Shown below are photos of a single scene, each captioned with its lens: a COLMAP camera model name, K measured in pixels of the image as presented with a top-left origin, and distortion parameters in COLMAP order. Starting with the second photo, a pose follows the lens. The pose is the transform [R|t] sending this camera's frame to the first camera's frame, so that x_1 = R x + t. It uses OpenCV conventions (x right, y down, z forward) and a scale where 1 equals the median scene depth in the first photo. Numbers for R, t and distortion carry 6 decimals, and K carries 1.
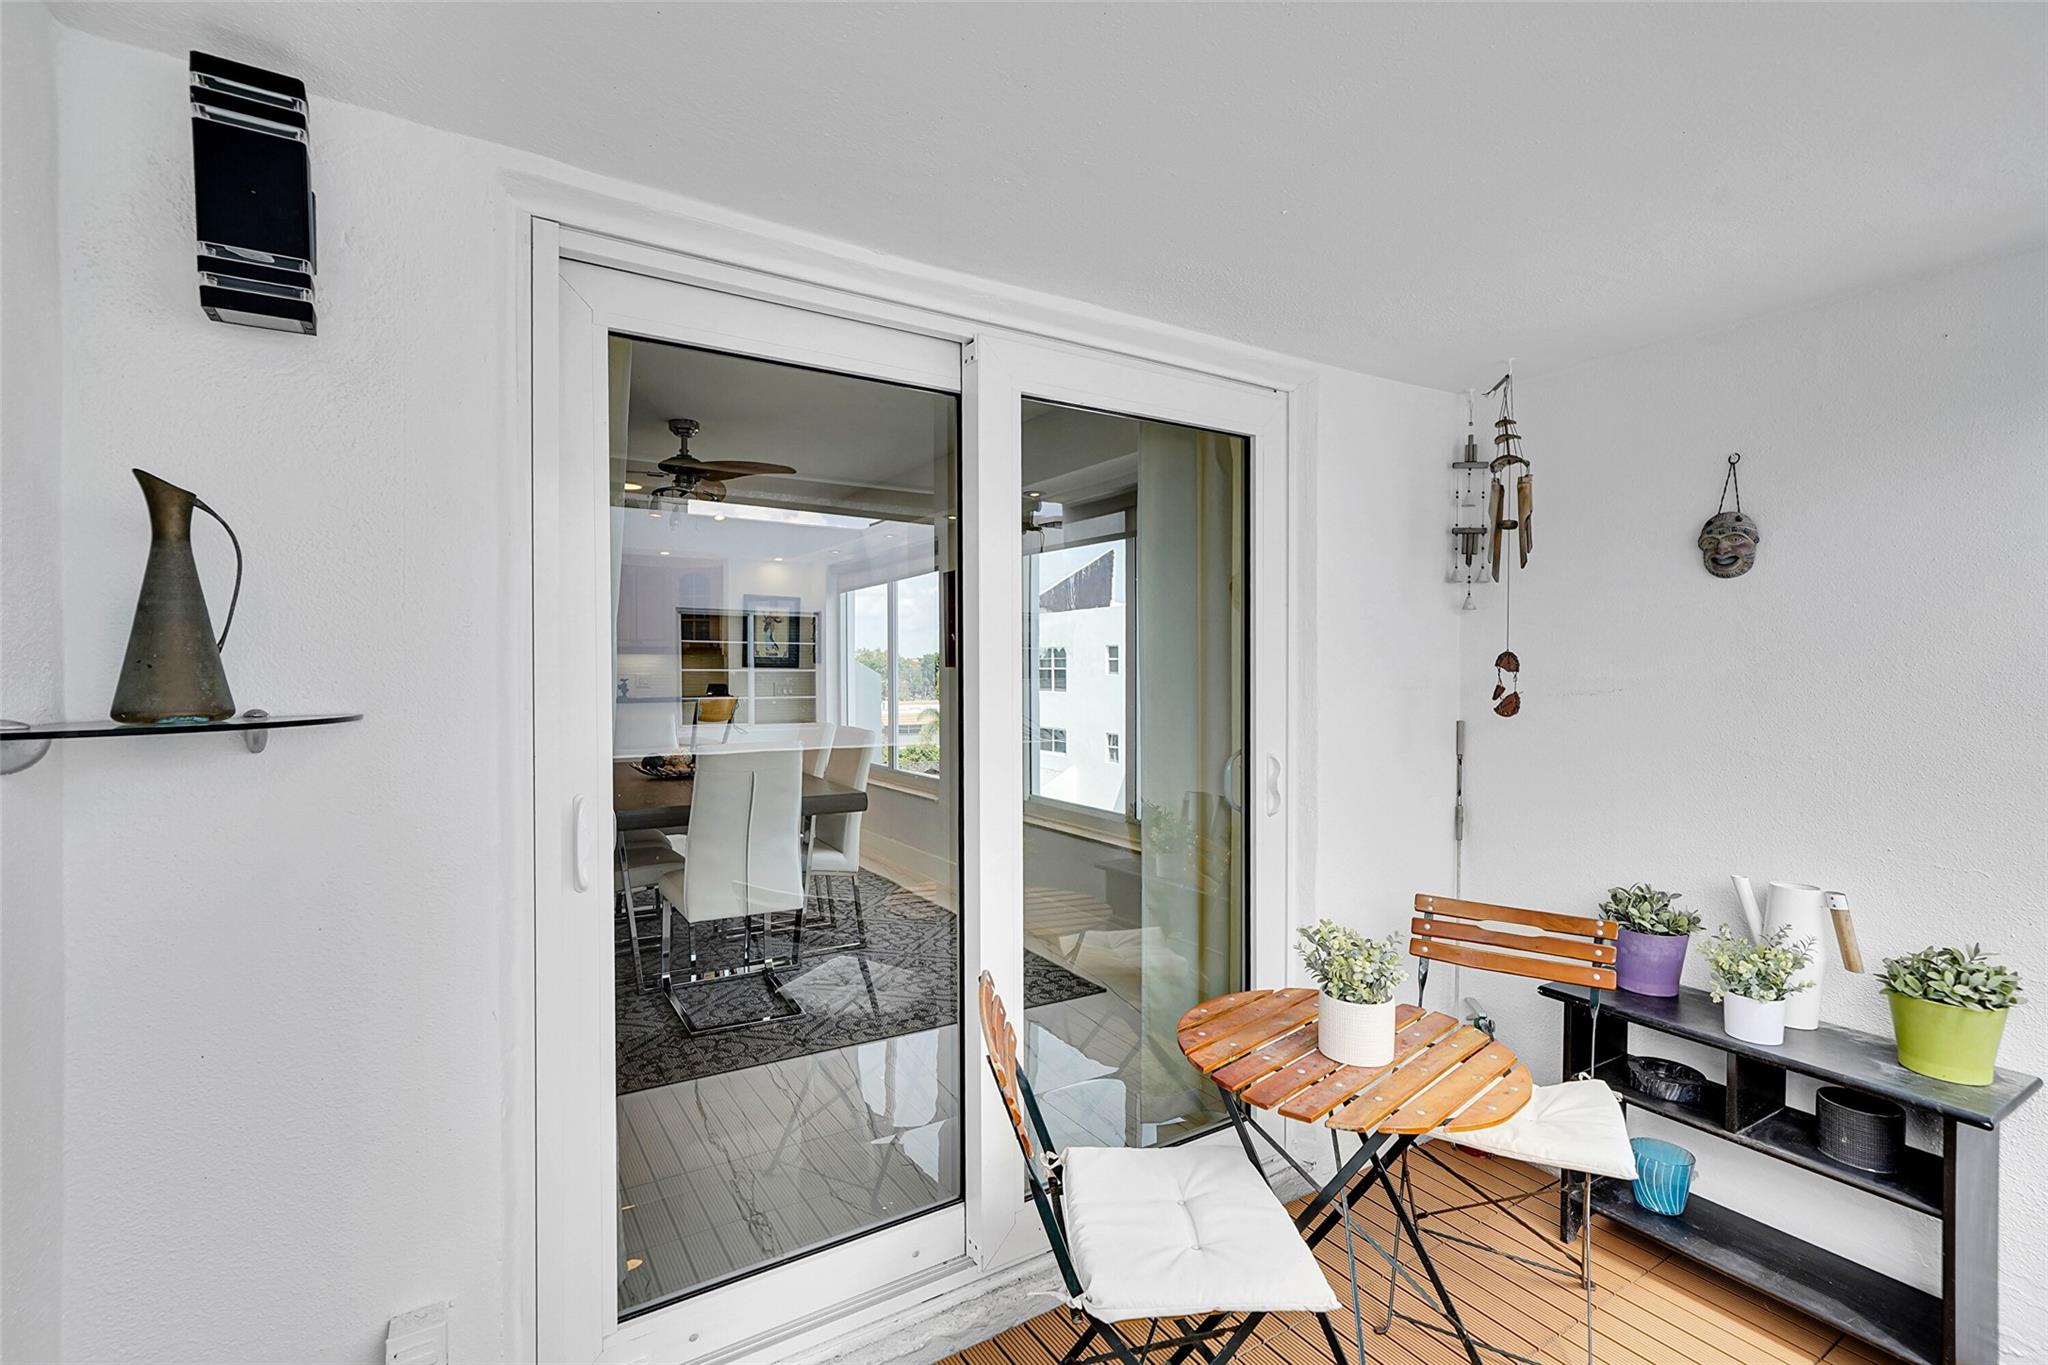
lens RADIAL K [[912.0, 0, 1024.0], [0, 912.0, 682.5], [0, 0, 1]] dist [0.006977, 0.000724]
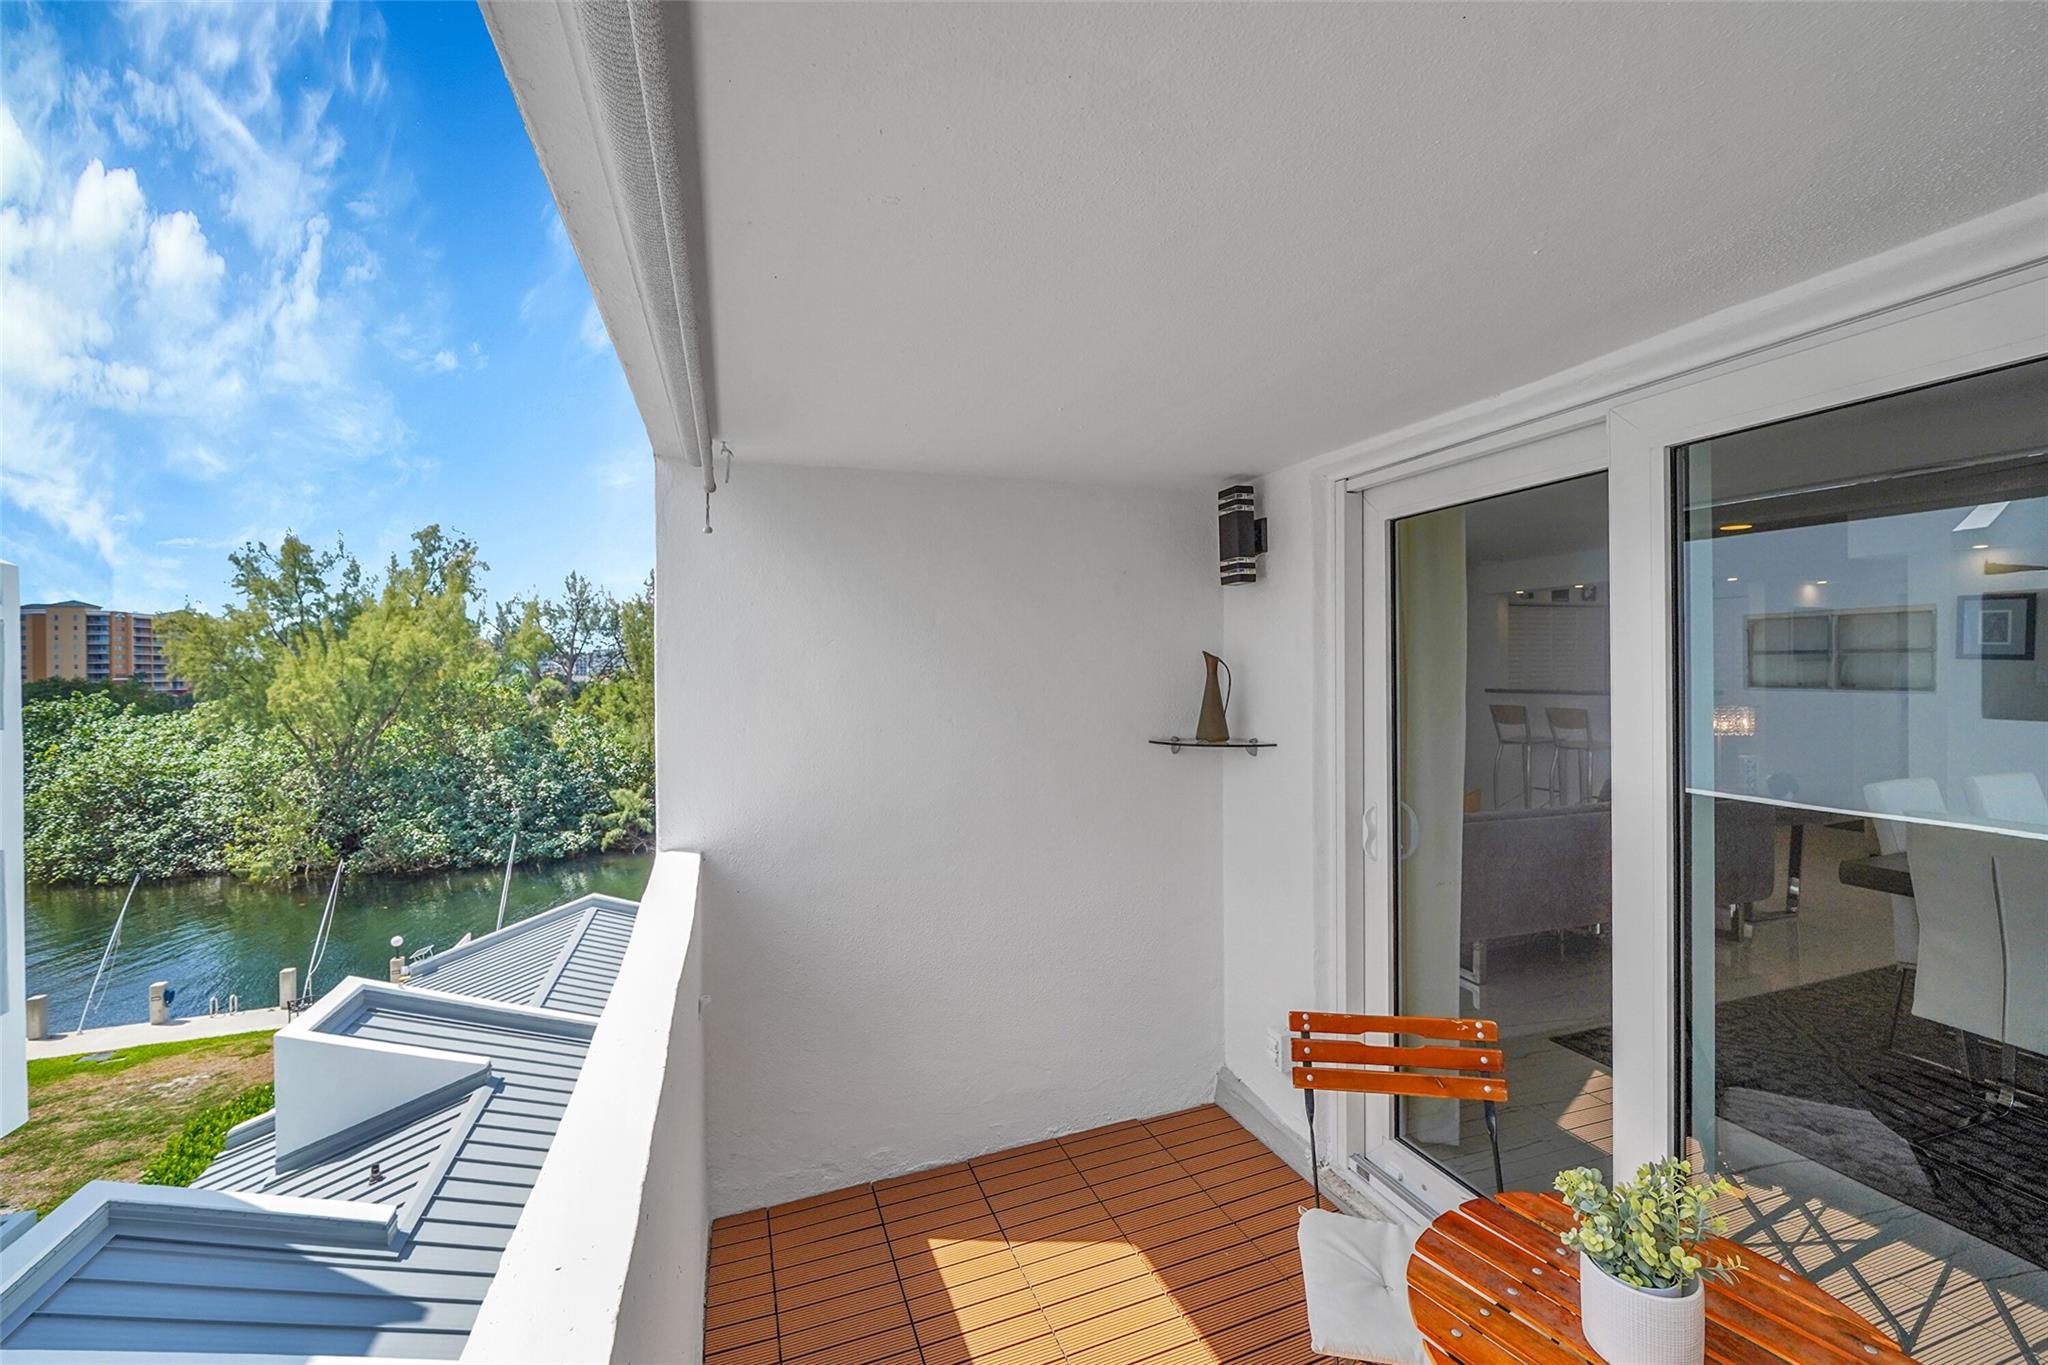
lens RADIAL K [[806.4, 0, 1019.7], [0, 806.4, 684.9], [0, 0, 1]] dist [-0.009196, 0.000356]
pose [[-0.218821, 0.014544, -0.975657, 1.495520], [-0.007595, 0.999833, 0.016608, -0.156097], [0.975736, 0.011044, -0.218674, 0.940825]]
